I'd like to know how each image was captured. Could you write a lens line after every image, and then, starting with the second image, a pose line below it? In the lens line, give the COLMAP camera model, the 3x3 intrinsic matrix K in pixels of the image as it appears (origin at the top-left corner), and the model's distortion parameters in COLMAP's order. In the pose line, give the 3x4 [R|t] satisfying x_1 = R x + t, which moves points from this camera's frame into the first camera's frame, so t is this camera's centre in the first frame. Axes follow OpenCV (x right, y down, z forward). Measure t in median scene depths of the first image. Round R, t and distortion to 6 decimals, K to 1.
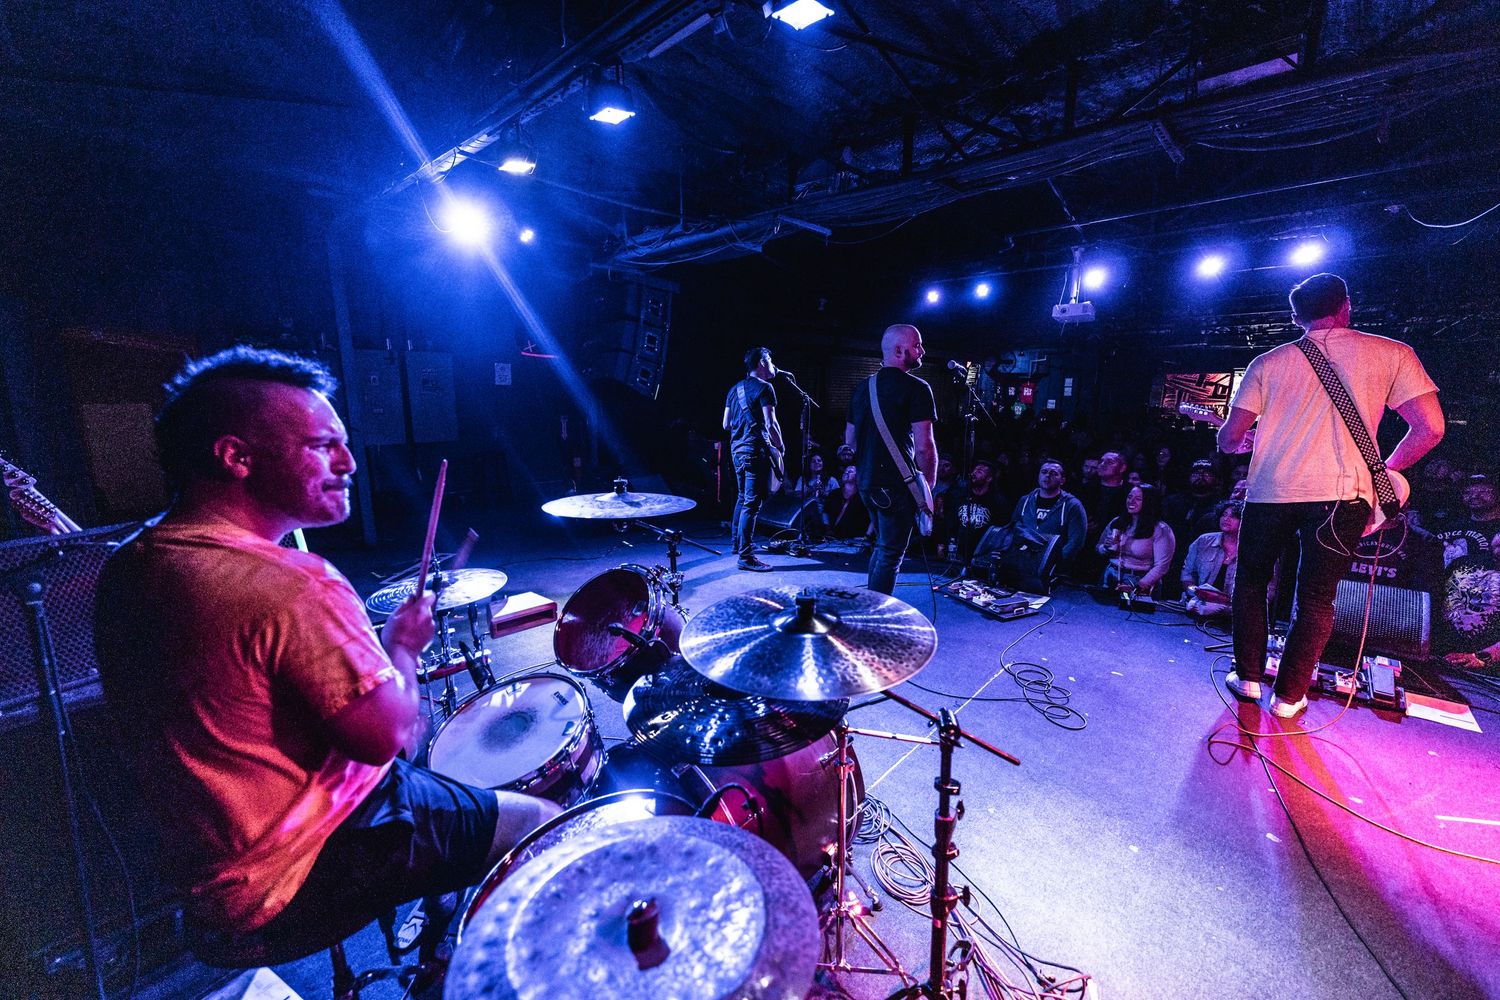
lens RADIAL K [[598.5, 0, 750.0], [0, 598.5, 500.0], [0, 0, 1]] dist [-0.000396, -0.000204]
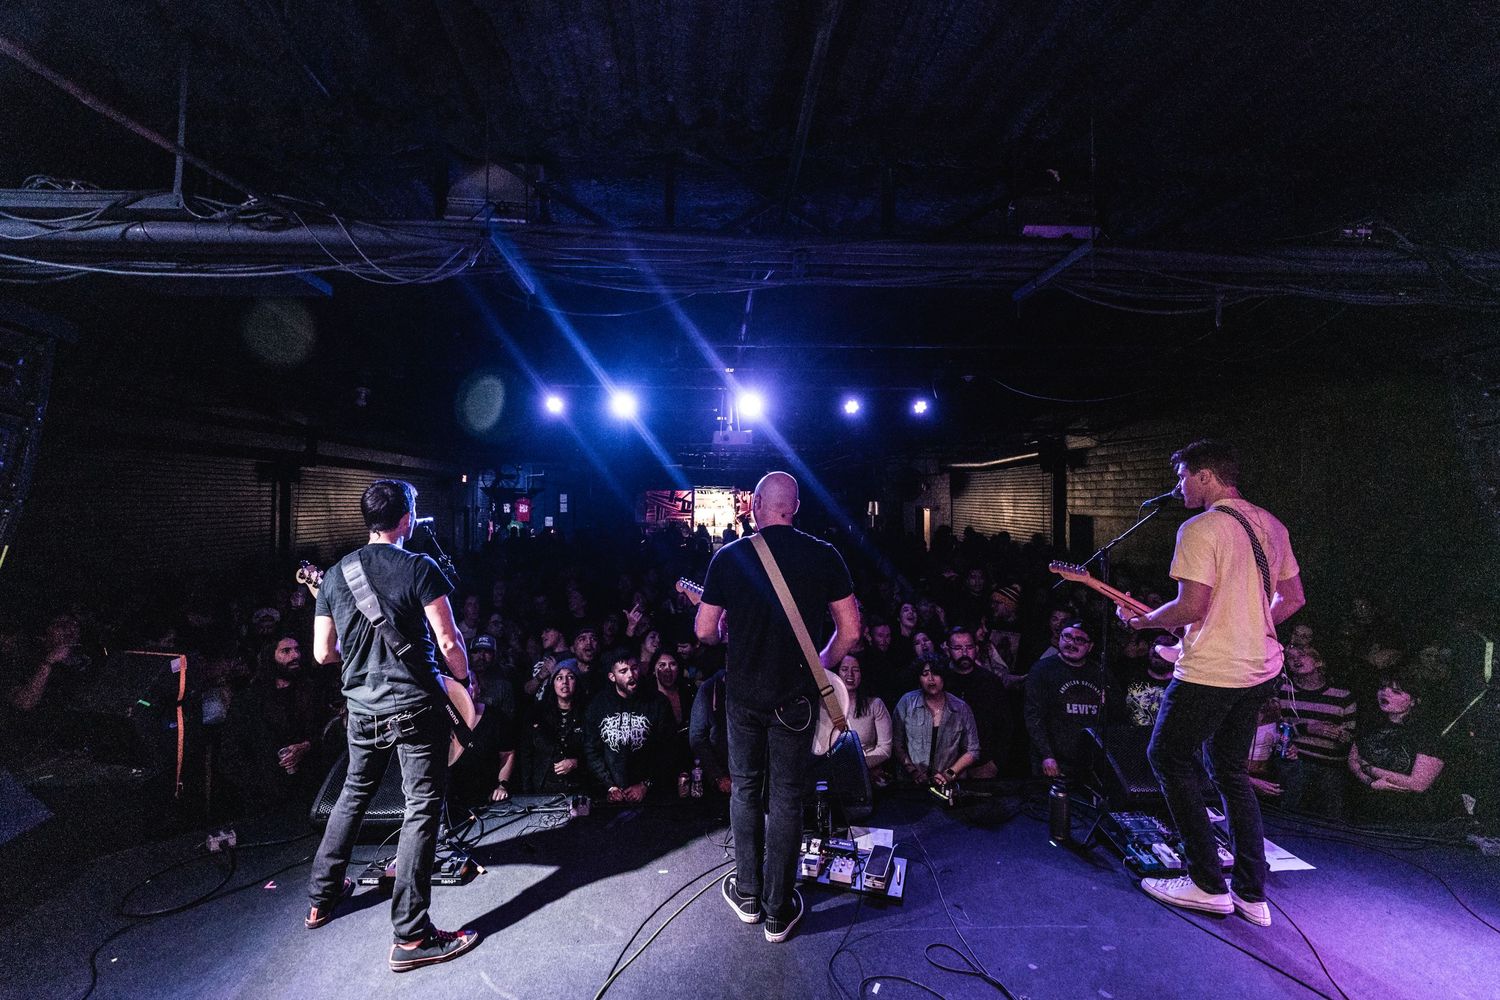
lens RADIAL K [[666.4, 0, 721.5], [0, 666.4, 497.7], [0, 0, 1]] dist [0.002017, 0.000188]
pose [[0.696980, -0.001751, 0.717088, -0.048065], [0.131987, 0.983225, -0.125886, -0.034613], [-0.704839, 0.182386, 0.685520, 0.112183]]
